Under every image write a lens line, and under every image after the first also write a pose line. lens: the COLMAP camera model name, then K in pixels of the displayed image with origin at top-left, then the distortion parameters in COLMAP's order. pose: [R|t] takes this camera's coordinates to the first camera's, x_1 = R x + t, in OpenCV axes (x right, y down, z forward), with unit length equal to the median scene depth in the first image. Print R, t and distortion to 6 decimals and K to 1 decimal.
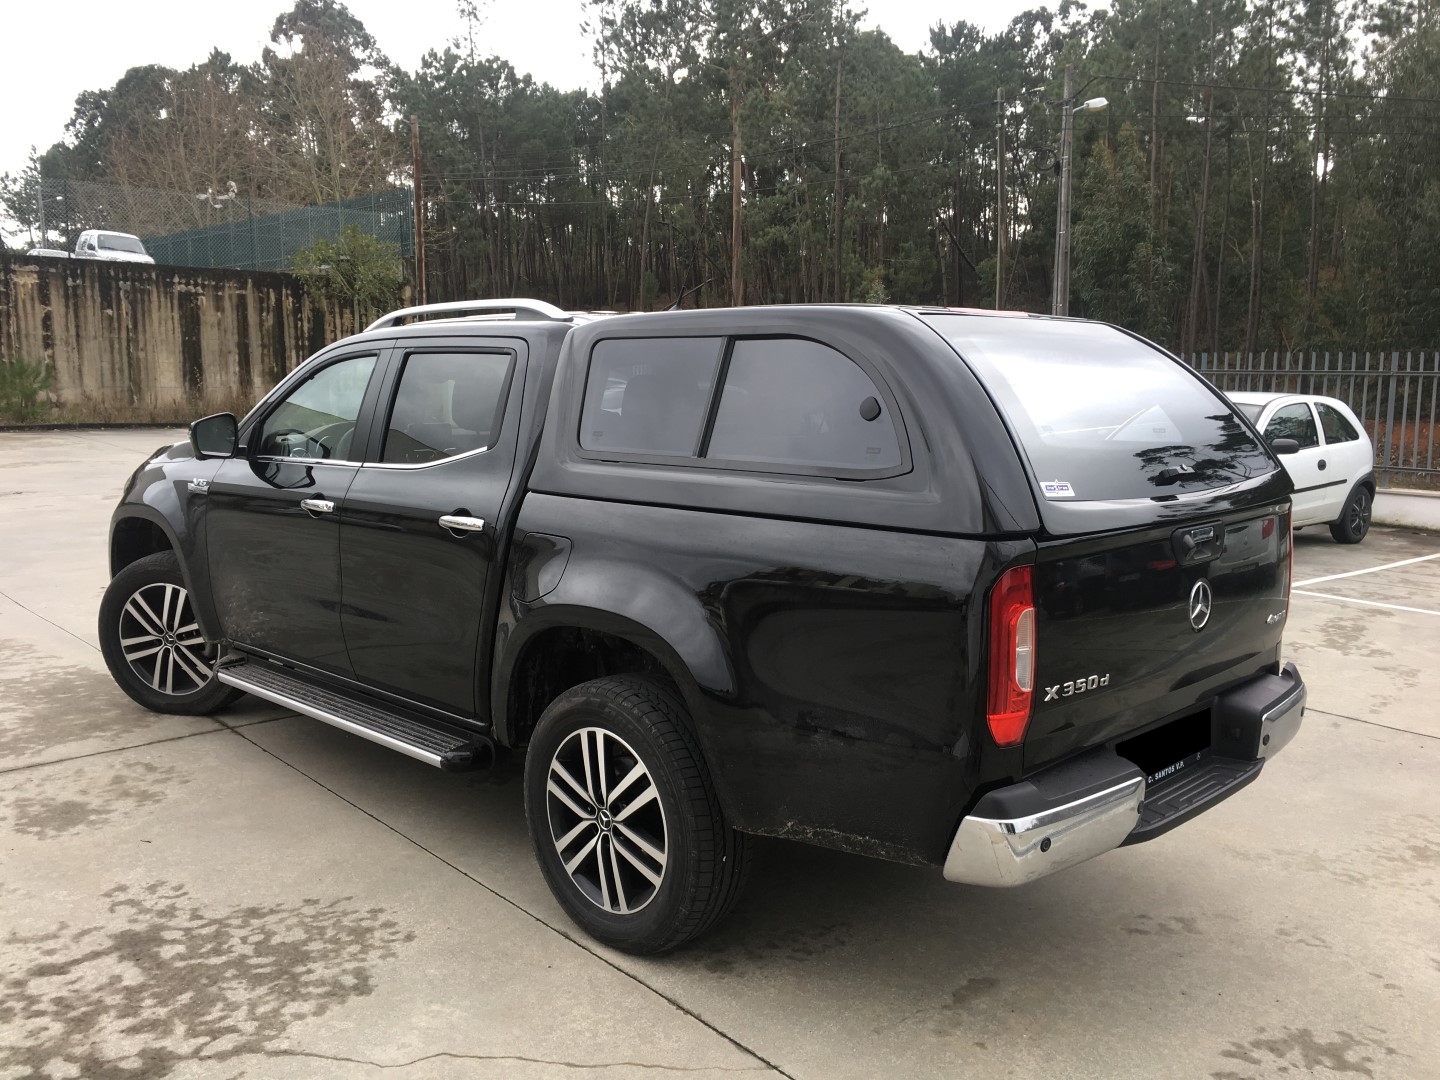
lens RADIAL K [[1227.2, 0, 713.1], [0, 1227.2, 538.5], [0, 0, 1]] dist [0.079183, -0.102851]
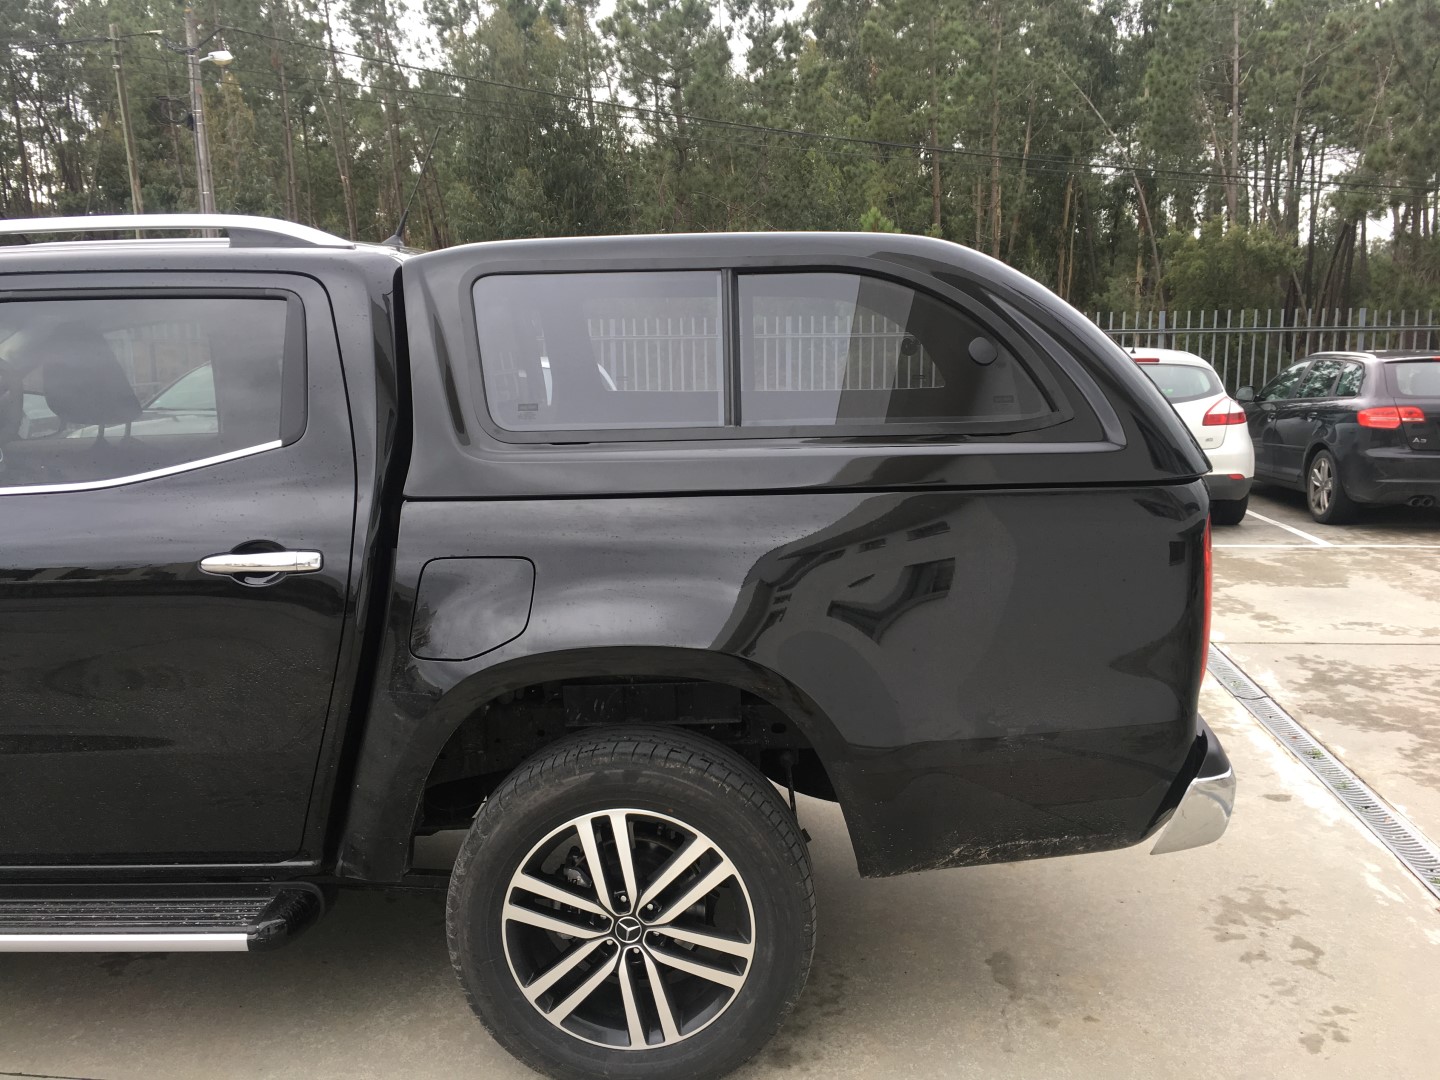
lens RADIAL K [[1227.2, 0, 719.3], [0, 1227.2, 539.3], [0, 0, 1]] dist [0.079183, -0.102851]
pose [[0.736869, -0.125593, 0.664267, -0.503981], [0.113098, 0.991646, 0.062032, -0.041597], [-0.666508, 0.029417, 0.744917, 0.406853]]
